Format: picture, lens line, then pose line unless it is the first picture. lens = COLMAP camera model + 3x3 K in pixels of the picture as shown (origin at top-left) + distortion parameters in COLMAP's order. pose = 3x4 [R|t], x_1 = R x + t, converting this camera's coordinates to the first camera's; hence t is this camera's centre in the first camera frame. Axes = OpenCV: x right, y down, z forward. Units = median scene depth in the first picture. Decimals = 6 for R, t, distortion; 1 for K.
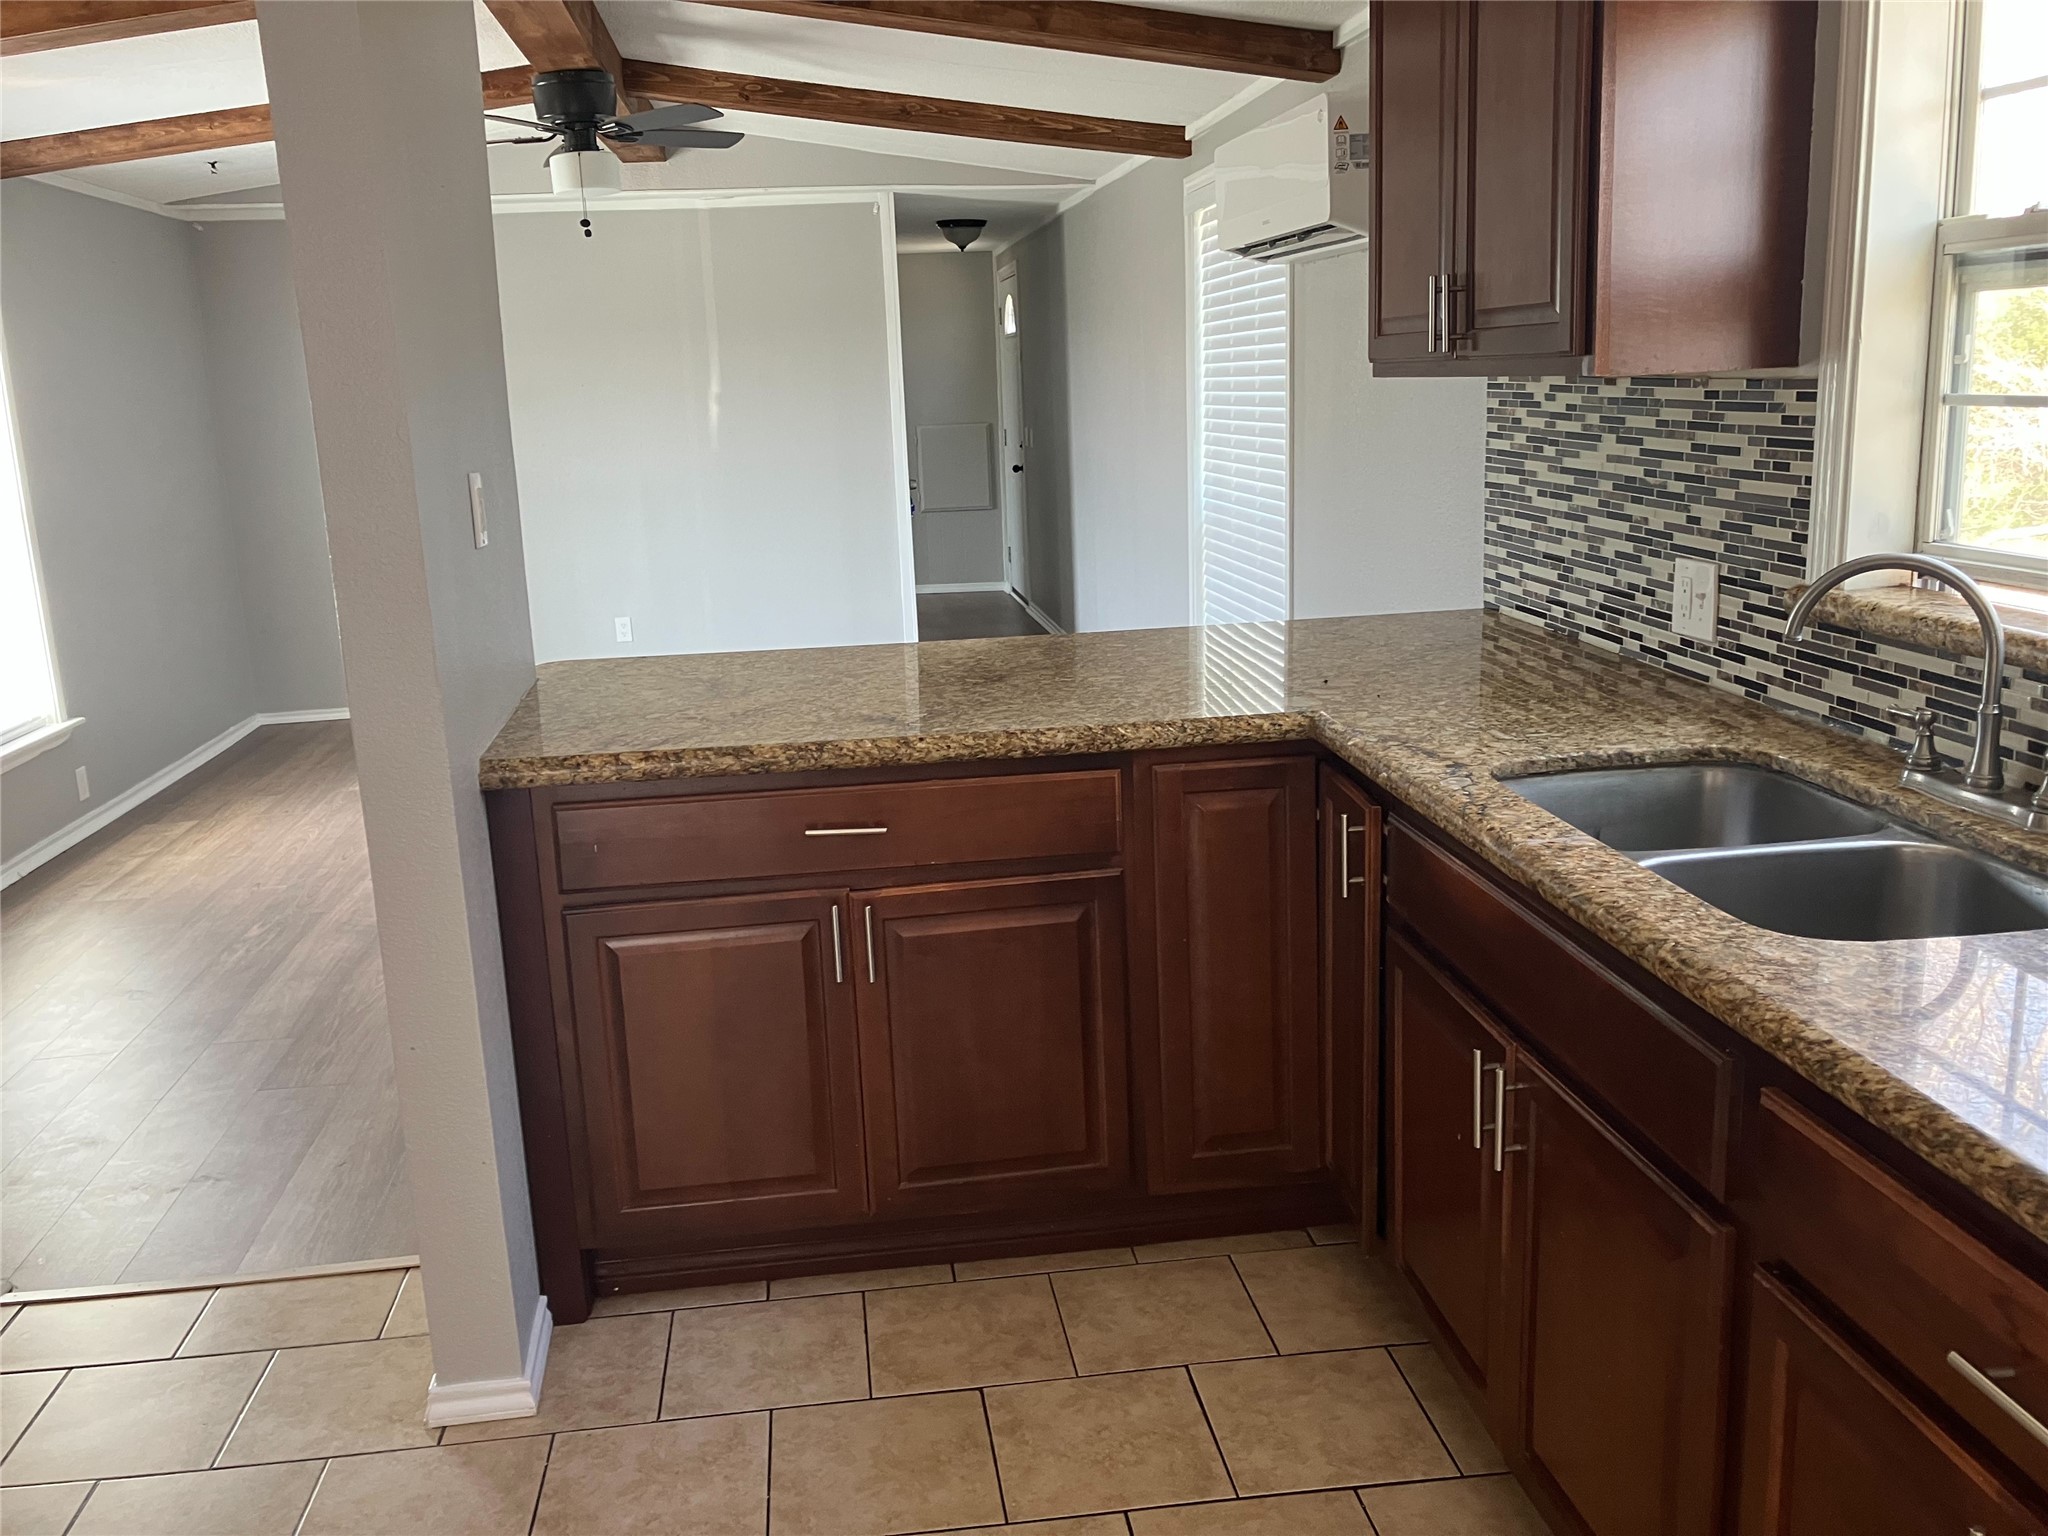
lens RADIAL K [[1688.8, 0, 991.3], [0, 1688.8, 726.1], [0, 0, 1]] dist [0.025960, -0.018419]
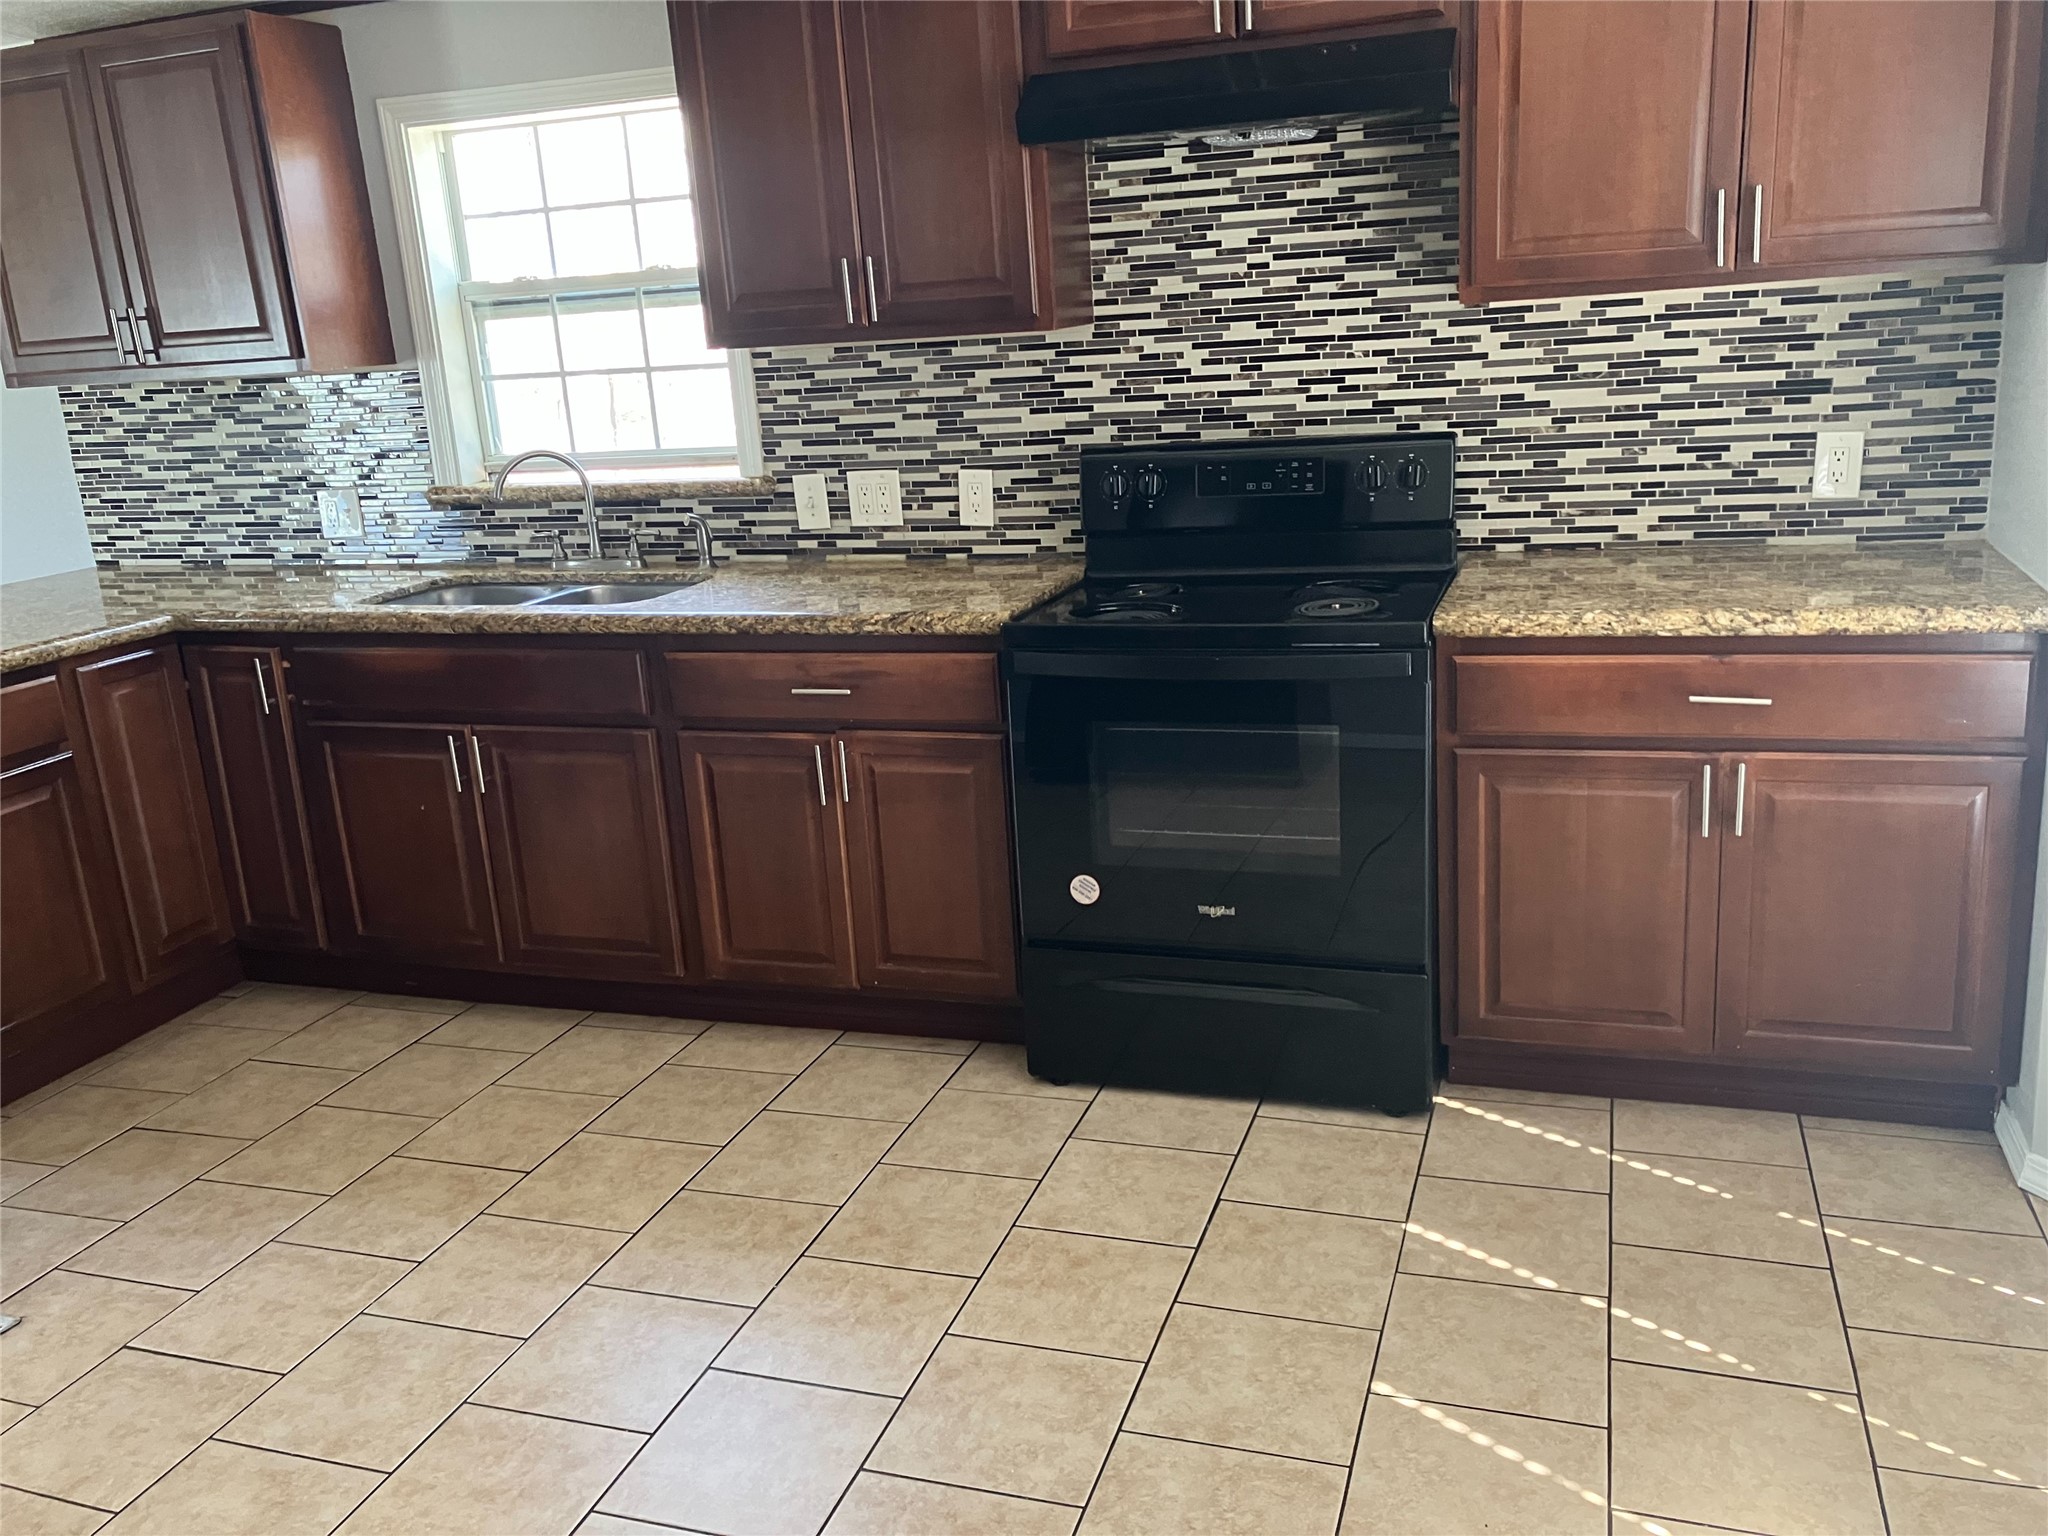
lens RADIAL K [[1688.8, 0, 1040.8], [0, 1688.8, 748.9], [0, 0, 1]] dist [0.025960, -0.018419]
pose [[0.425745, -0.217771, 0.878246, -0.725515], [0.231232, 0.964563, 0.127081, 0.084235], [-0.874799, 0.148975, 0.461014, -0.265746]]
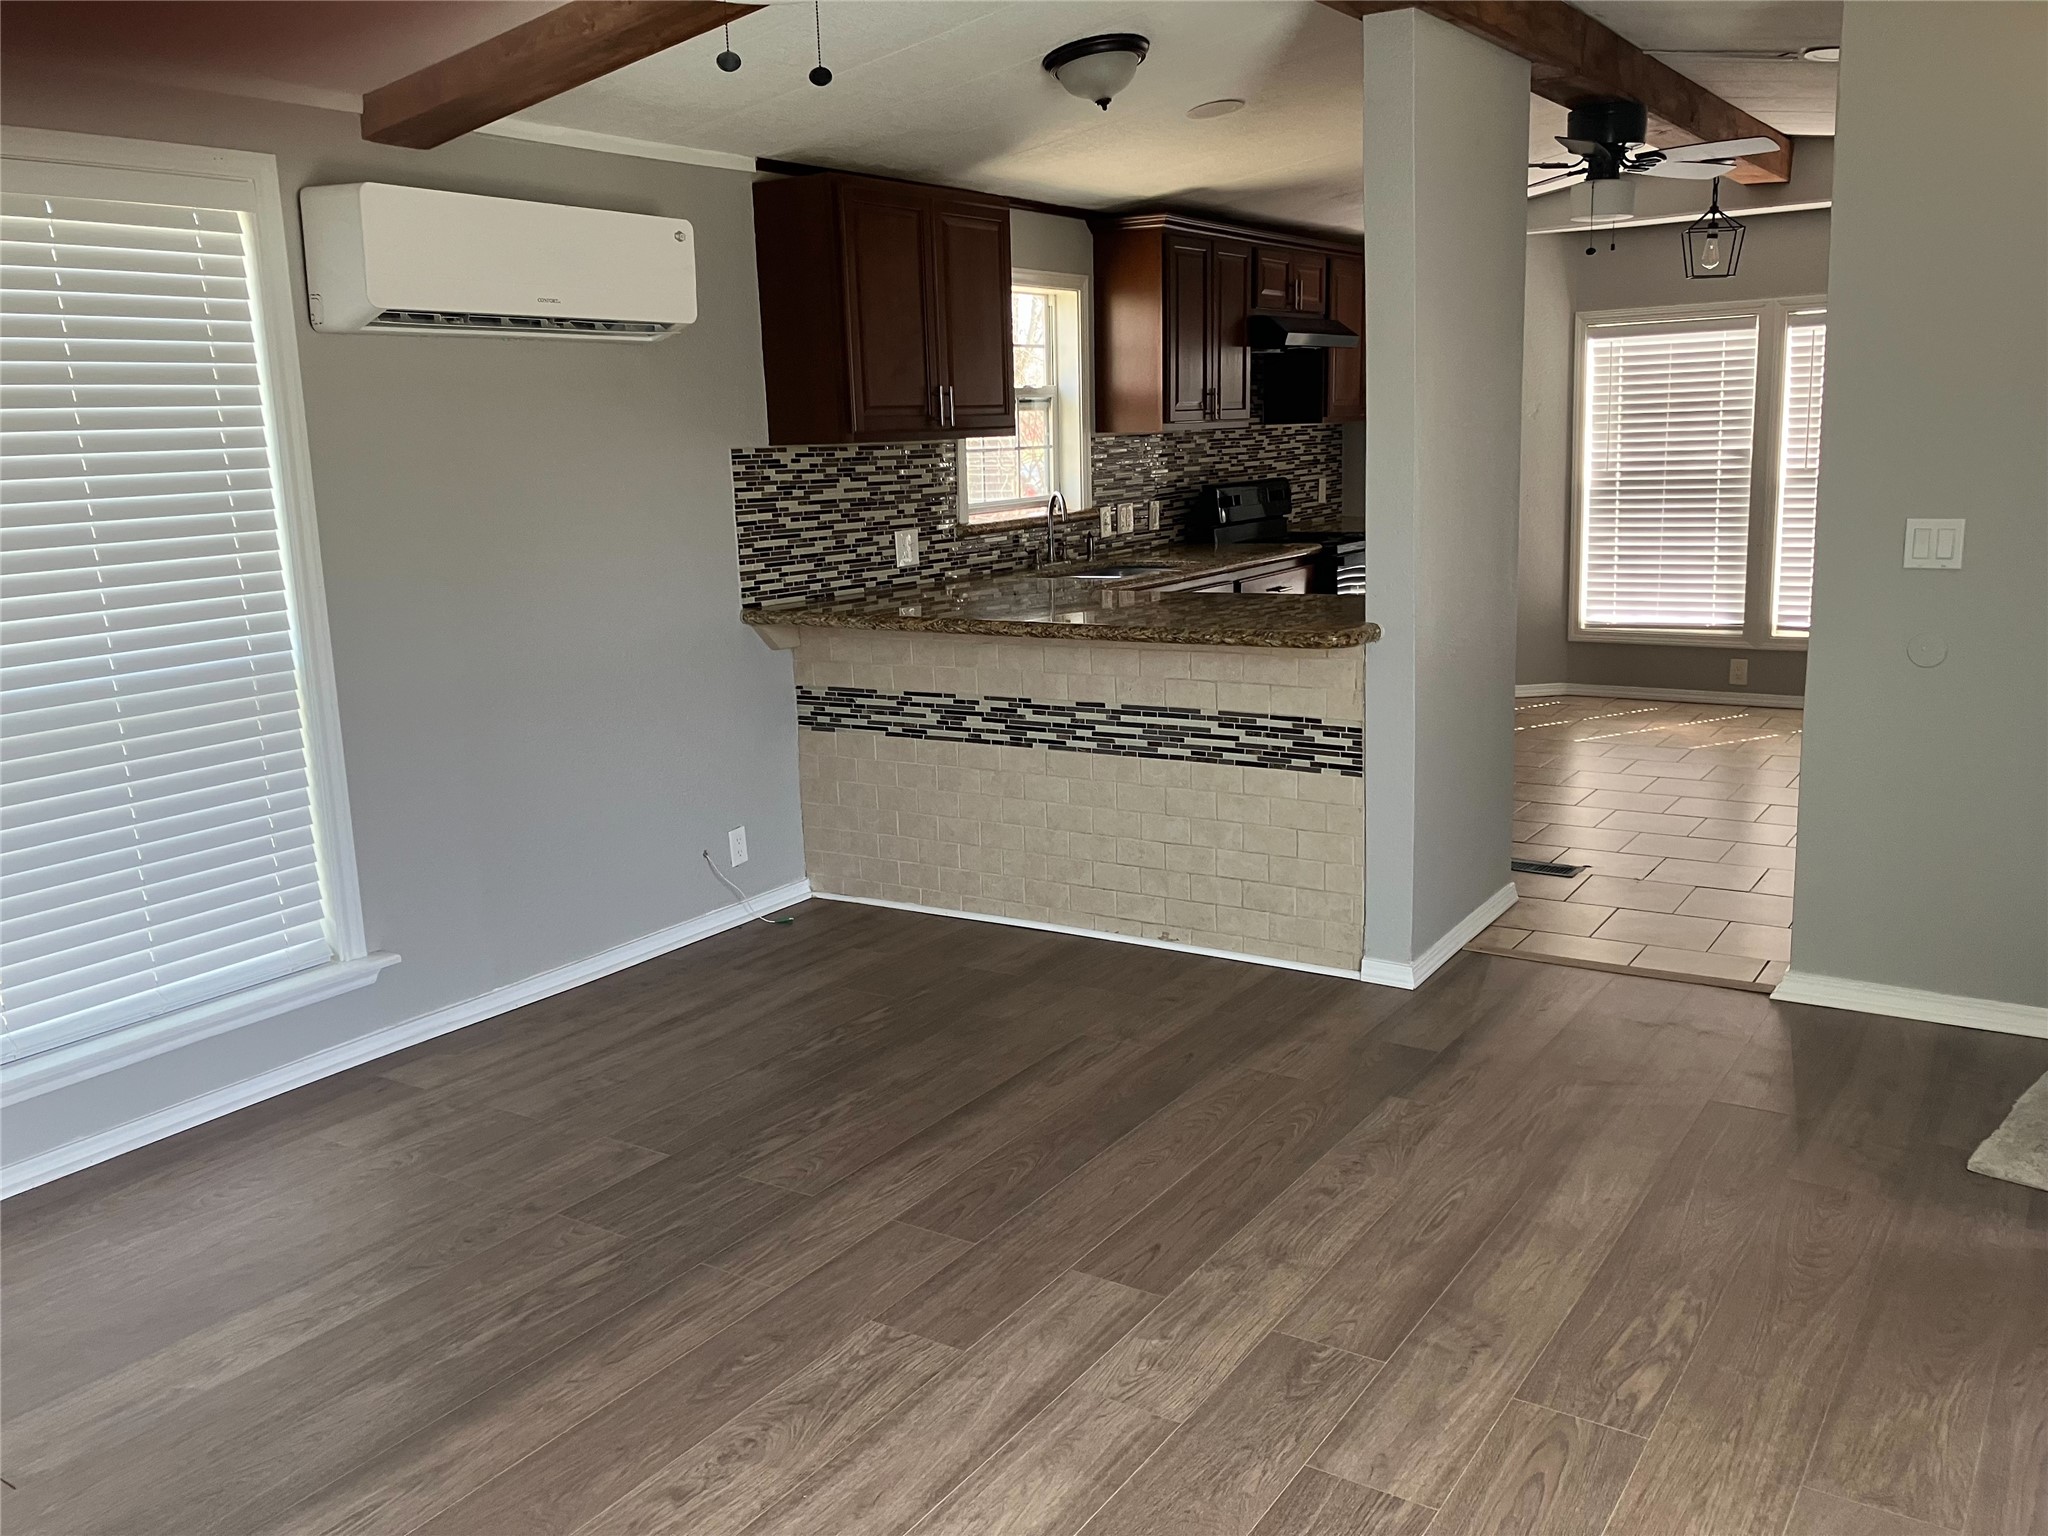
lens RADIAL K [[1688.8, 0, 1028.7], [0, 1688.8, 751.8], [0, 0, 1]] dist [0.025960, -0.018419]
pose [[-0.764601, -0.056734, 0.642002, -1.046063], [0.195112, 0.929000, 0.314467, -0.459570], [-0.614261, 0.365704, -0.699245, 2.405501]]
